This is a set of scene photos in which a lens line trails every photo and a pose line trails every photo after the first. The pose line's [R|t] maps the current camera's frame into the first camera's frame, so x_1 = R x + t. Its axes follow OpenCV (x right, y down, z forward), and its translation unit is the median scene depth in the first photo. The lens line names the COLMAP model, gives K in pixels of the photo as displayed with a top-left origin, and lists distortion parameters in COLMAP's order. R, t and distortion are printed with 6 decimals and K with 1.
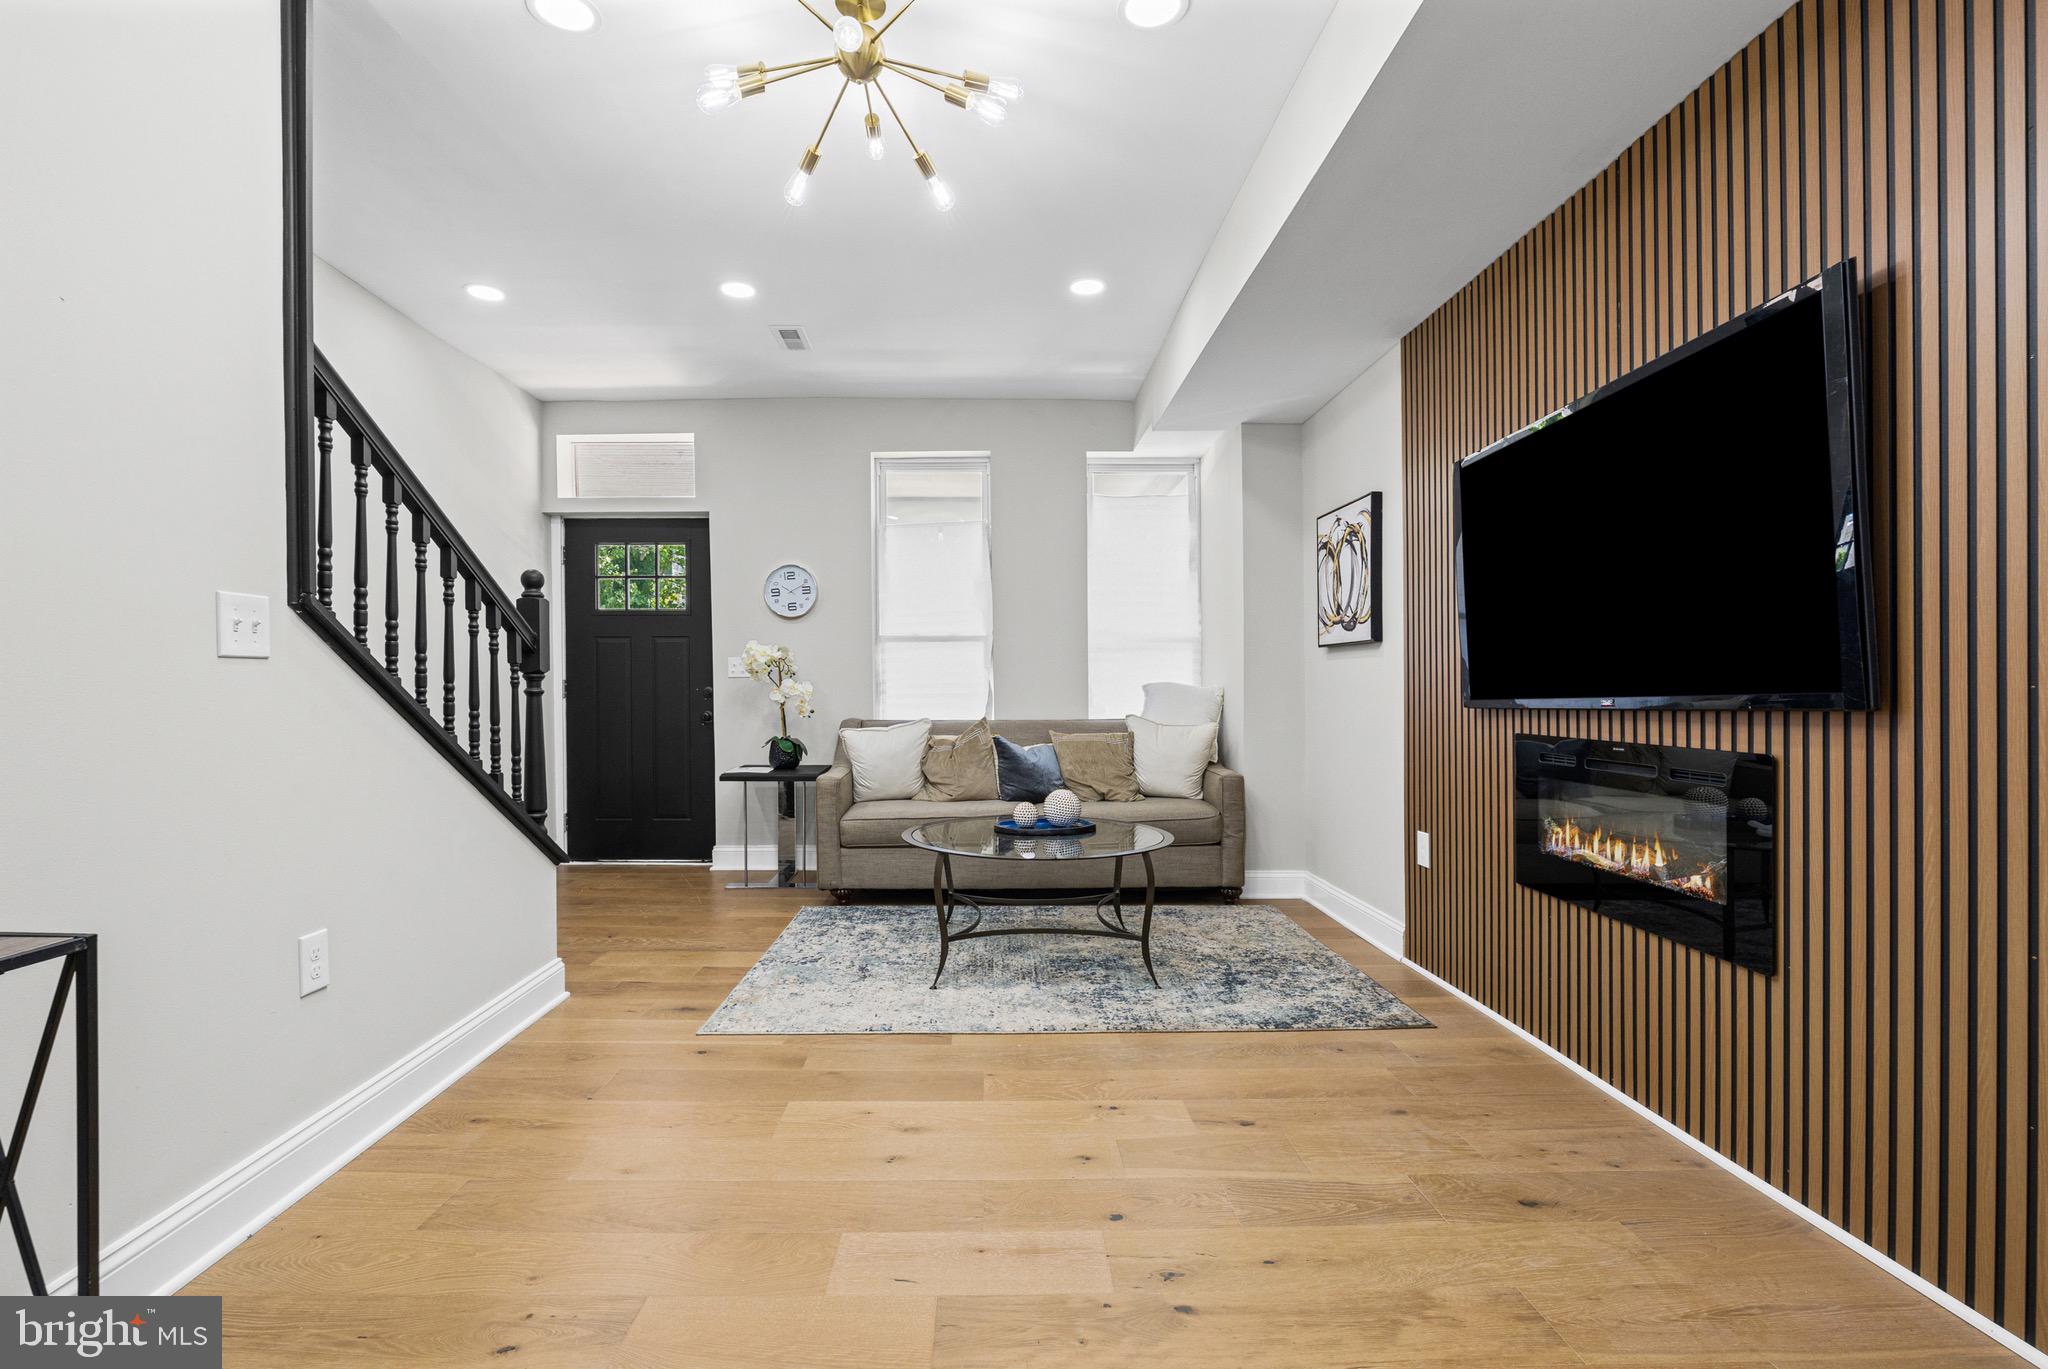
lens RADIAL K [[914.4, 0, 974.0], [0, 914.4, 673.1], [0, 0, 1]] dist [-0.014473, 0.000860]
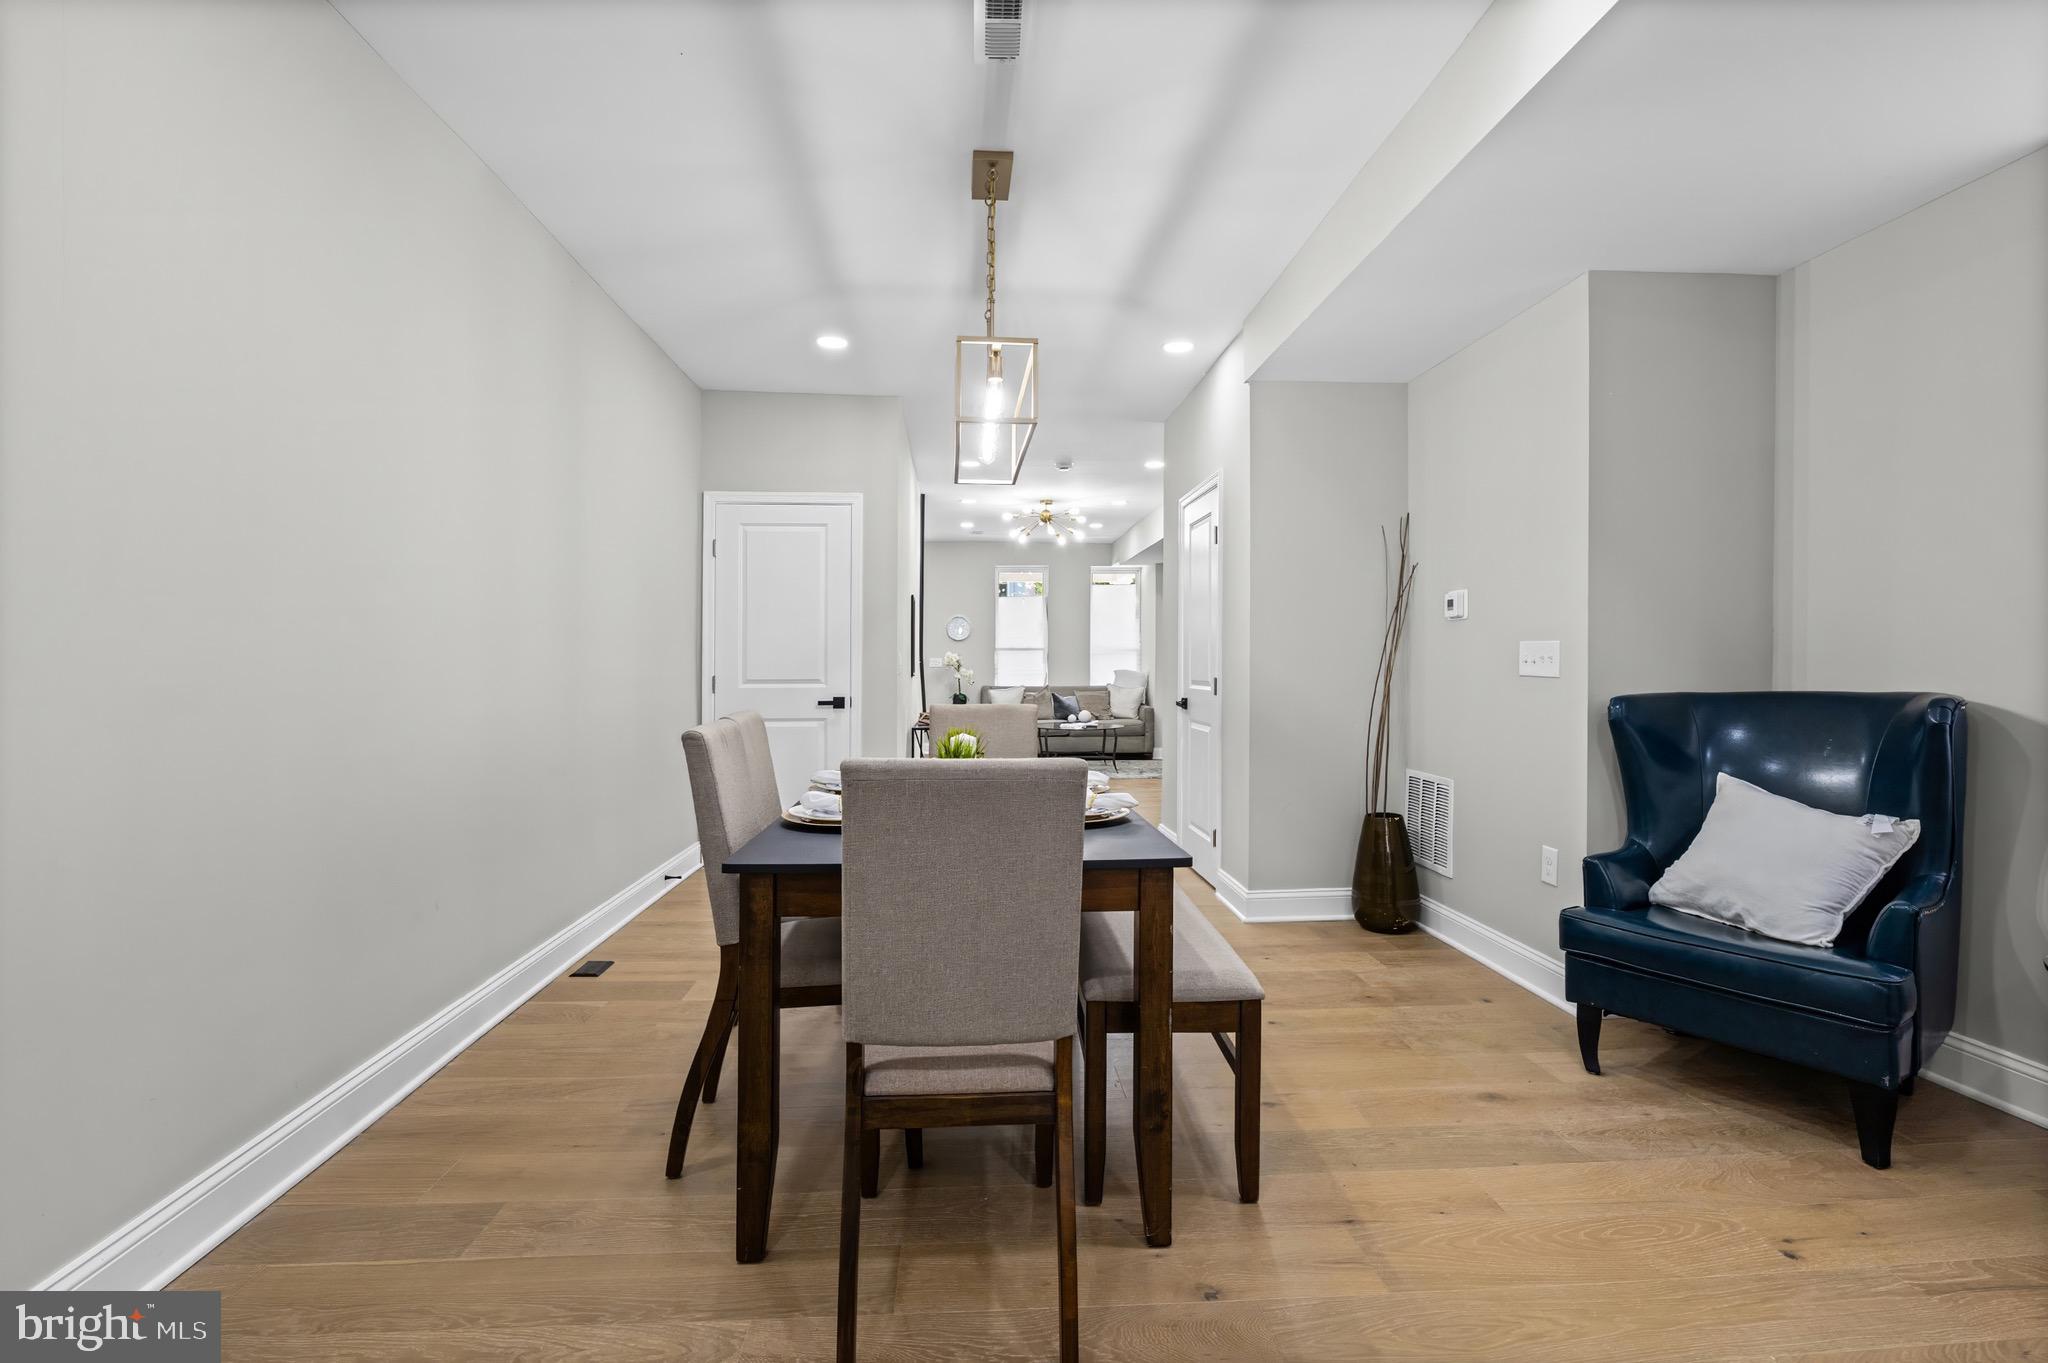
lens RADIAL K [[914.4, 0, 1023.9], [0, 914.4, 672.1], [0, 0, 1]] dist [-0.014473, 0.000860]
pose [[0.997634, -0.001575, 0.068734, -0.292957], [-0.000087, 0.999708, 0.024180, -0.057954], [-0.068752, -0.024129, 0.997342, -1.871637]]
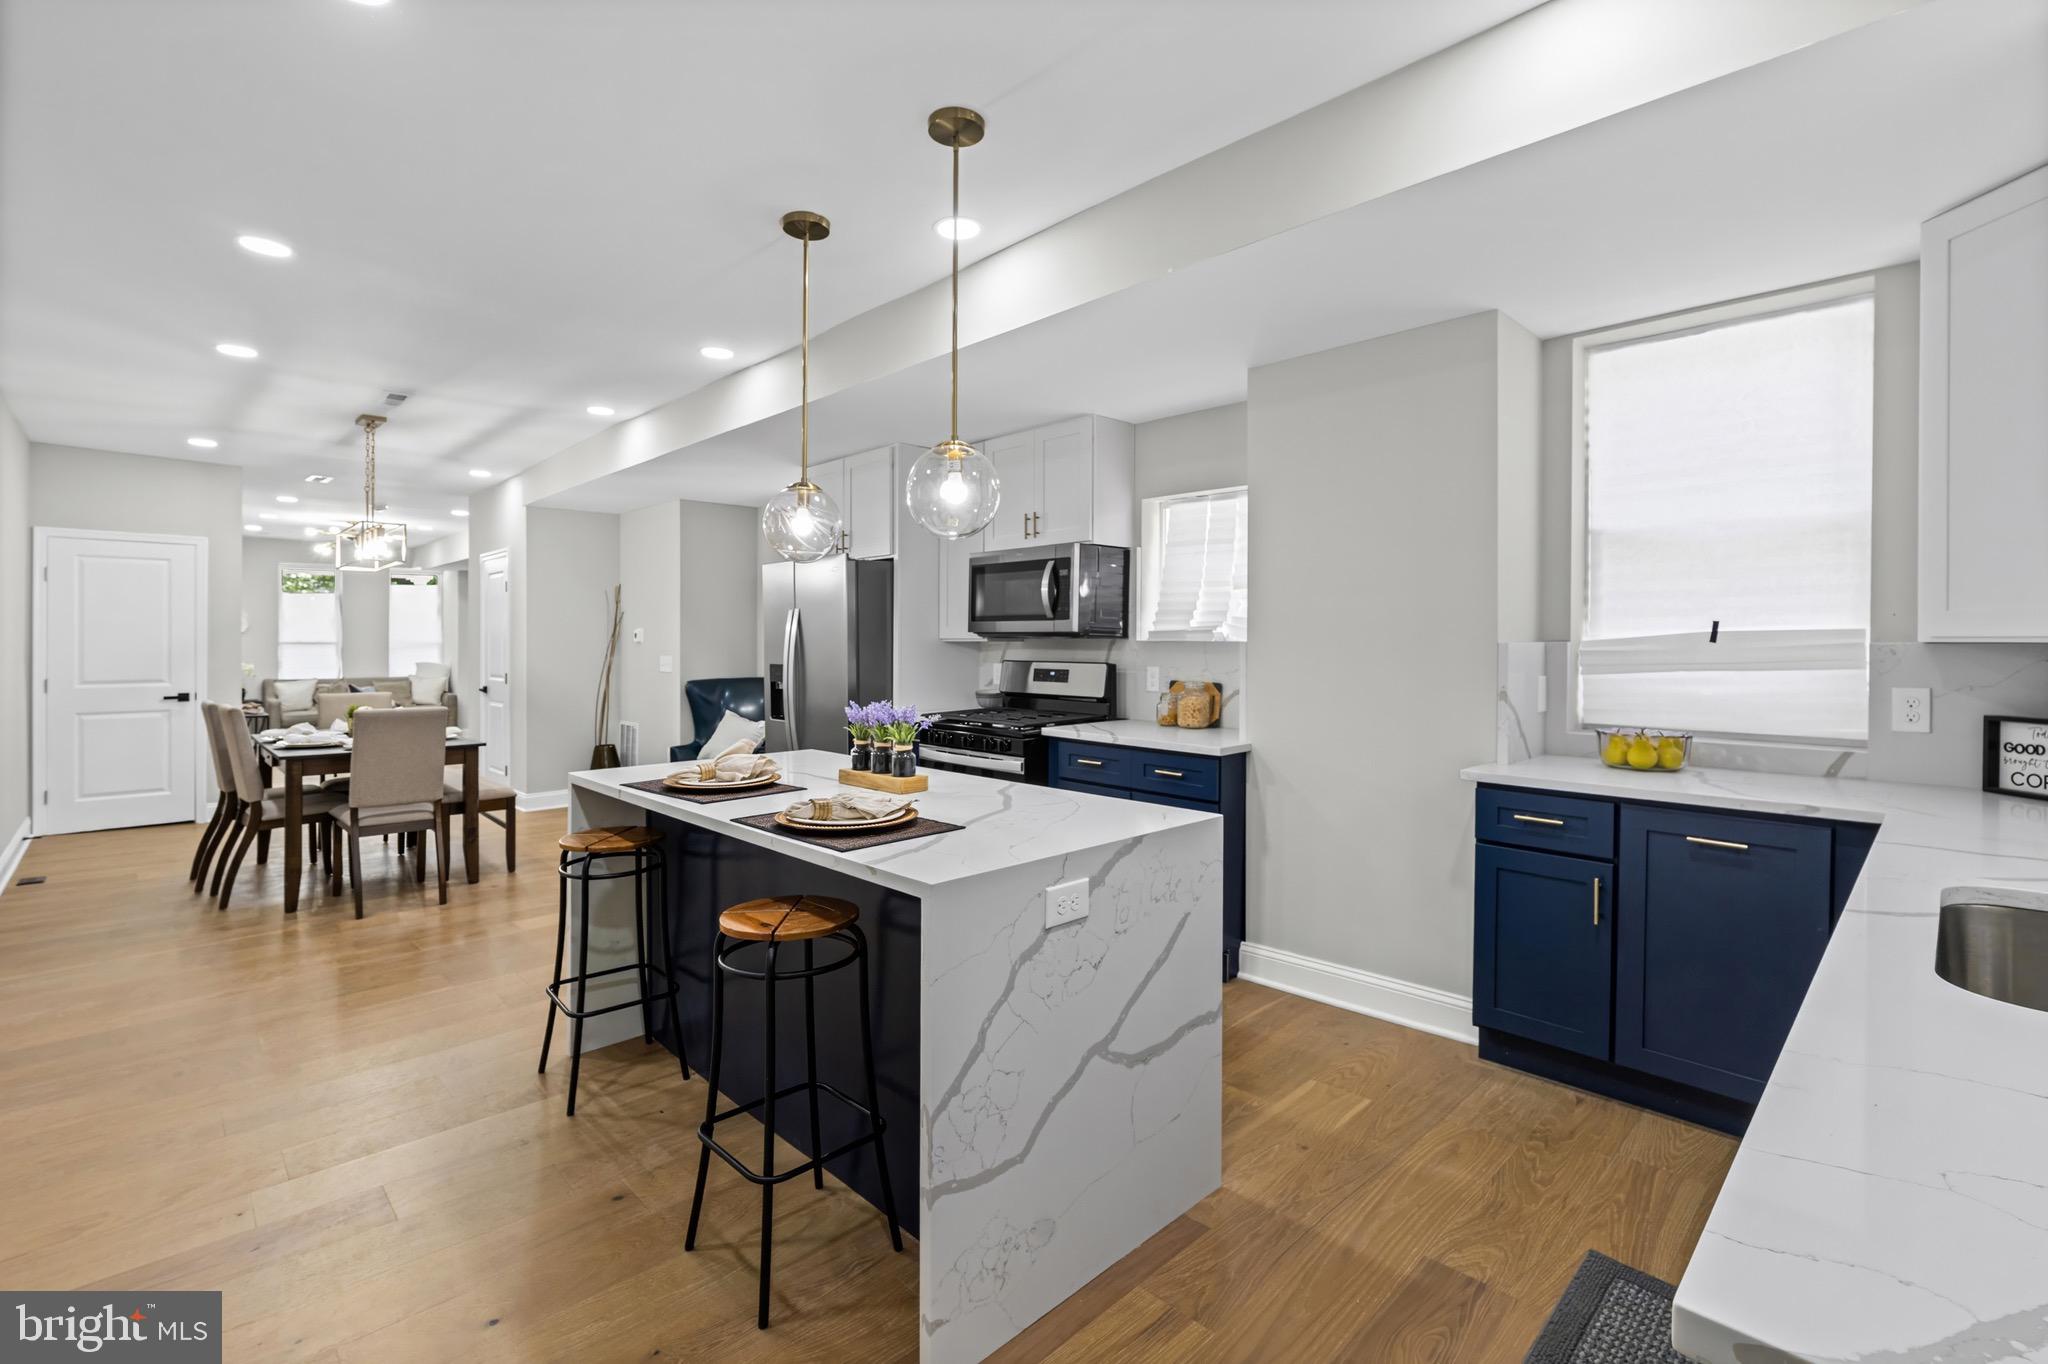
lens RADIAL K [[914.4, 0, 1029.7], [0, 914.4, 655.3], [0, 0, 1]] dist [-0.014473, 0.000860]
pose [[0.711936, -0.007950, 0.702200, -0.555499], [-0.010126, 0.999716, 0.021584, -0.119281], [-0.702172, -0.022476, 0.711653, -2.972483]]
